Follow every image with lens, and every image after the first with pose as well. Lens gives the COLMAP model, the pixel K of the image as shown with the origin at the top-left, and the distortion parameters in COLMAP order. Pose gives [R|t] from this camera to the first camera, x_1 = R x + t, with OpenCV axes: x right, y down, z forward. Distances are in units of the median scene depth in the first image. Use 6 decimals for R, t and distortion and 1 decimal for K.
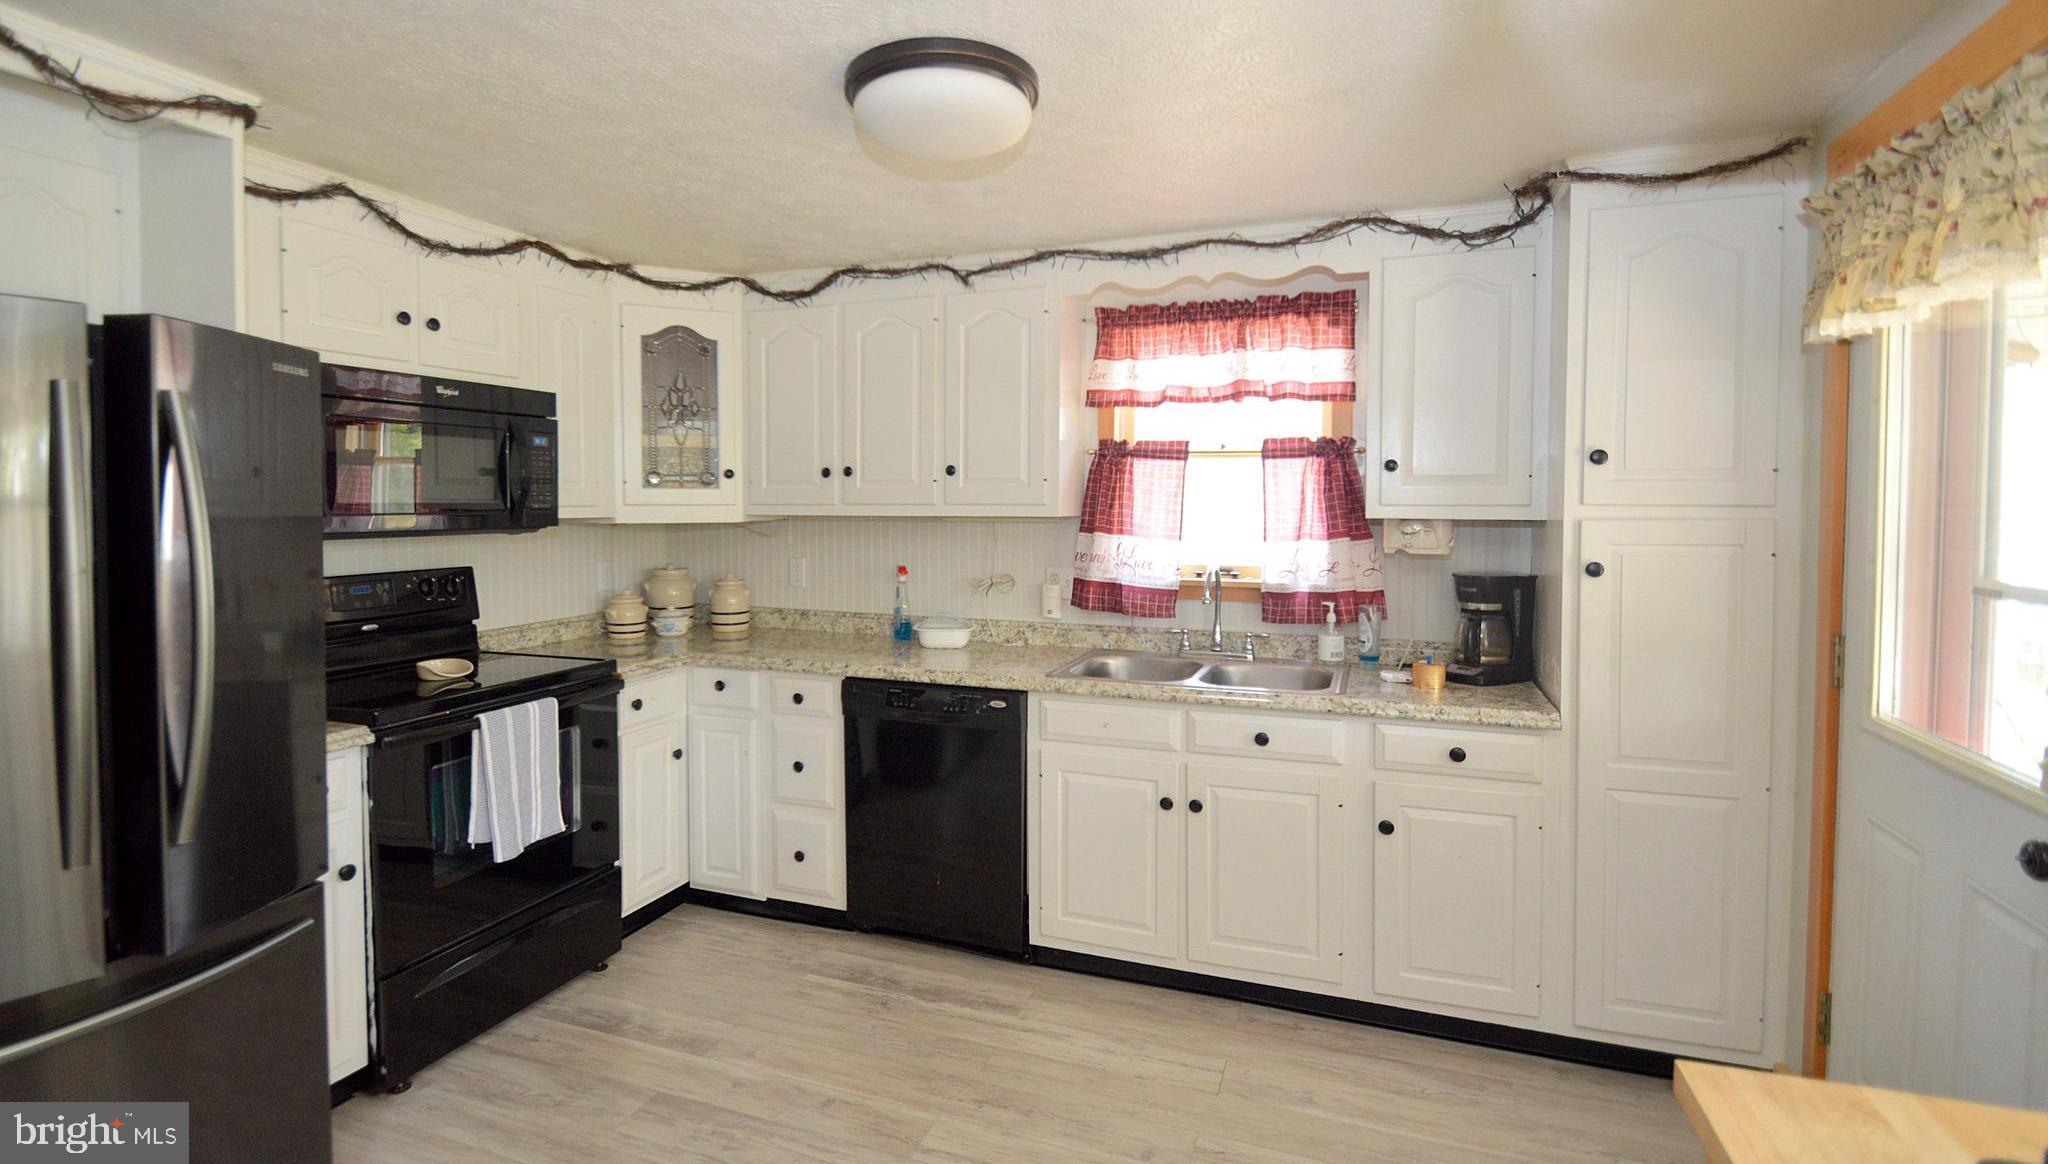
lens RADIAL K [[953.6, 0, 1013.3], [0, 953.6, 530.1], [0, 0, 1]] dist [0.003218, -0.000695]
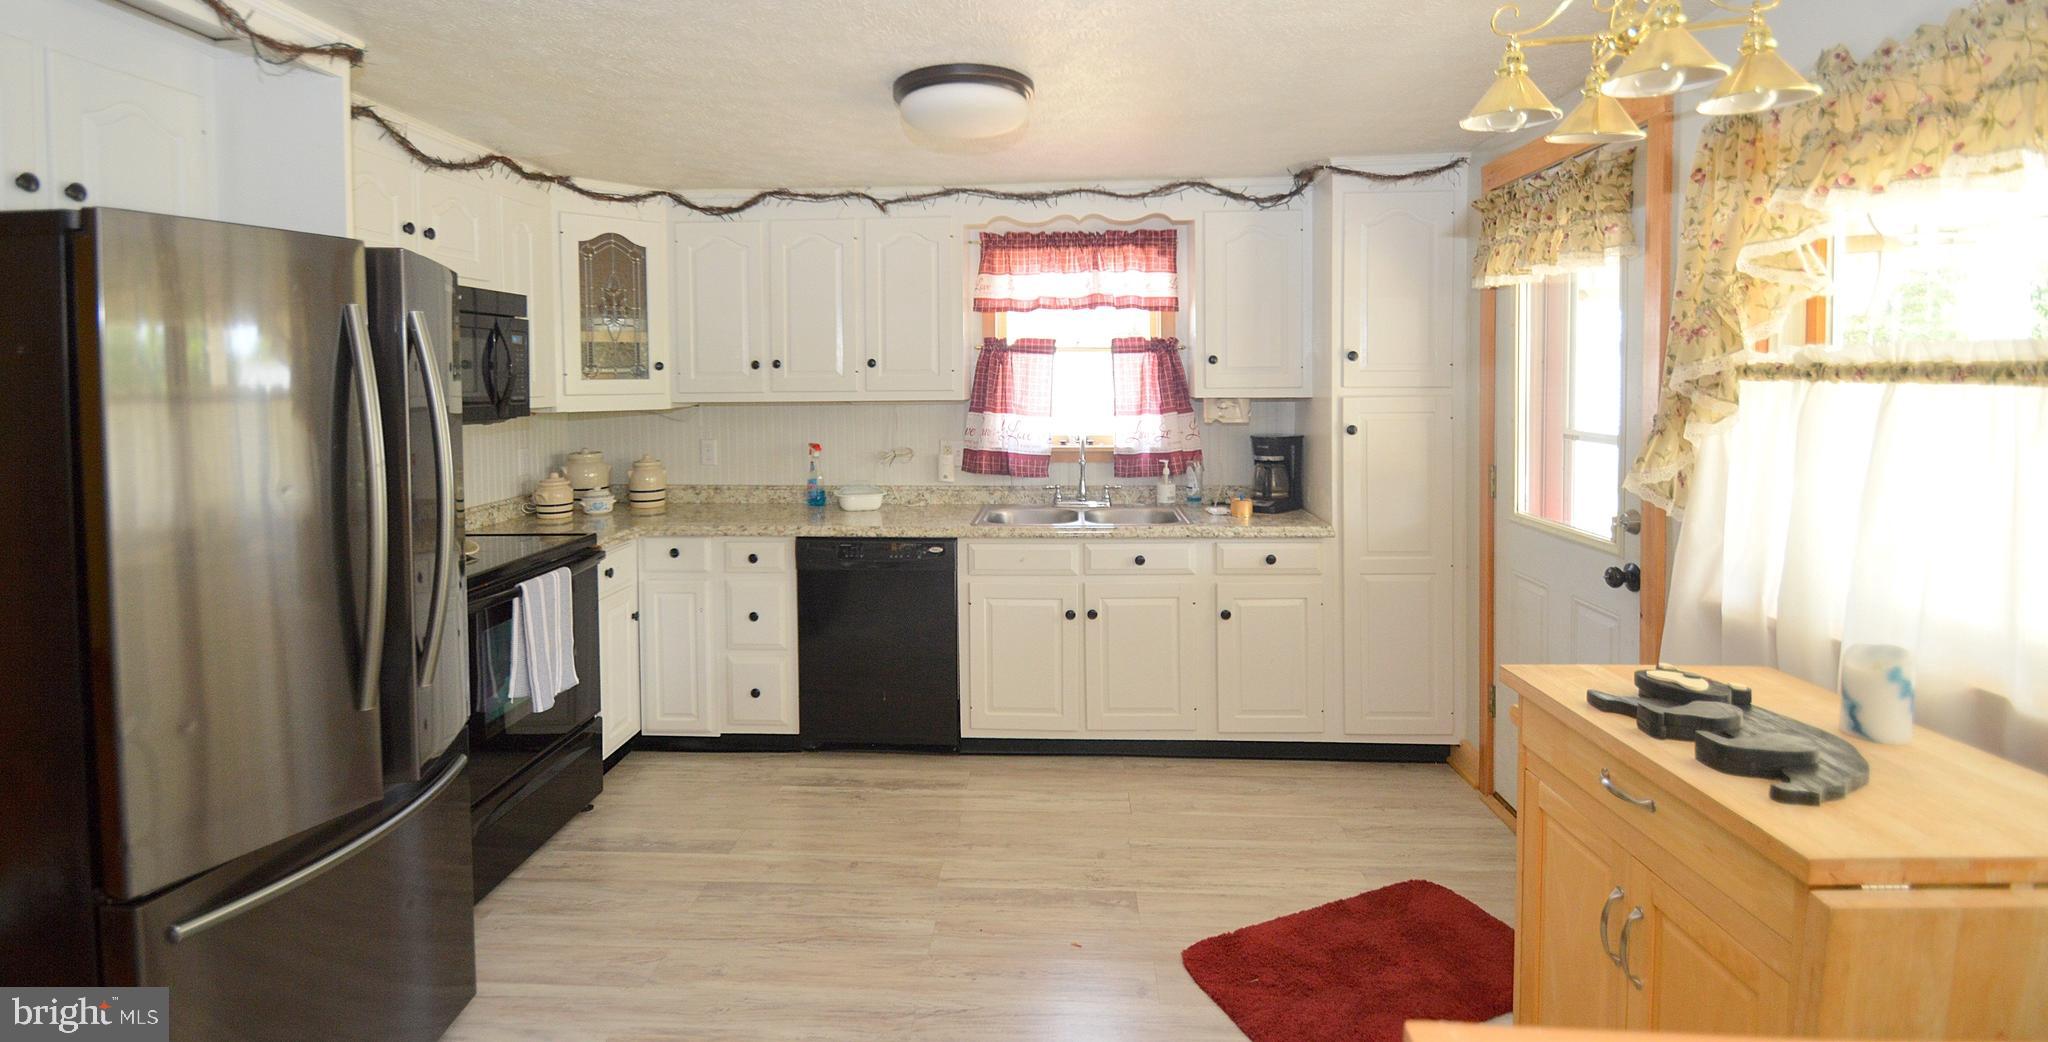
lens RADIAL K [[896.9, 0, 1018.4], [0, 896.9, 404.5], [0, 0, 1]] dist [-0.002152, 0.000139]
pose [[0.954539, -0.017998, 0.297541, -0.240968], [0.018773, 0.999824, 0.000251, -0.007104], [-0.297494, 0.005346, 0.954709, -0.152719]]
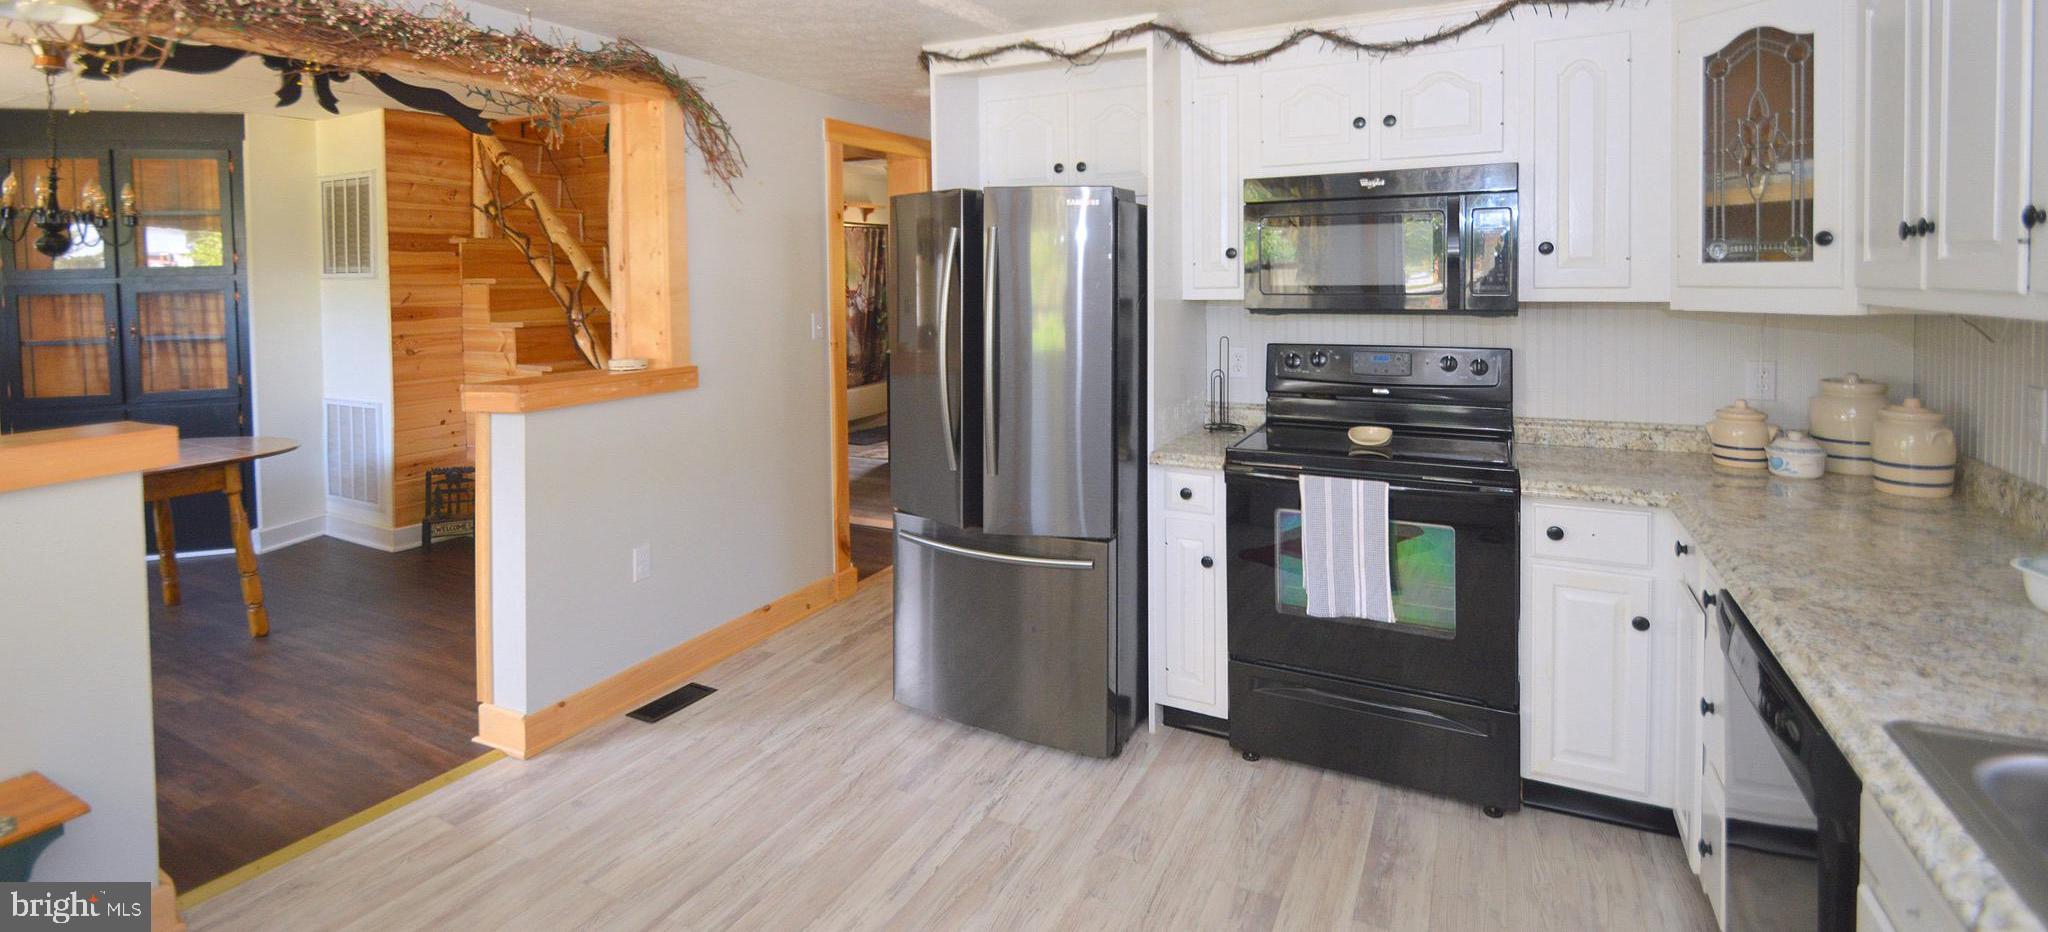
lens RADIAL K [[927.0, 0, 1024.0], [0, 927.0, 291.8], [0, 0, 1]] dist [-0.000307, 0.000035]
pose [[-0.114700, 0.017029, -0.993254, 0.434082], [-0.020371, 0.999603, 0.019490, -0.028401], [0.993191, 0.022469, -0.114308, 0.624713]]
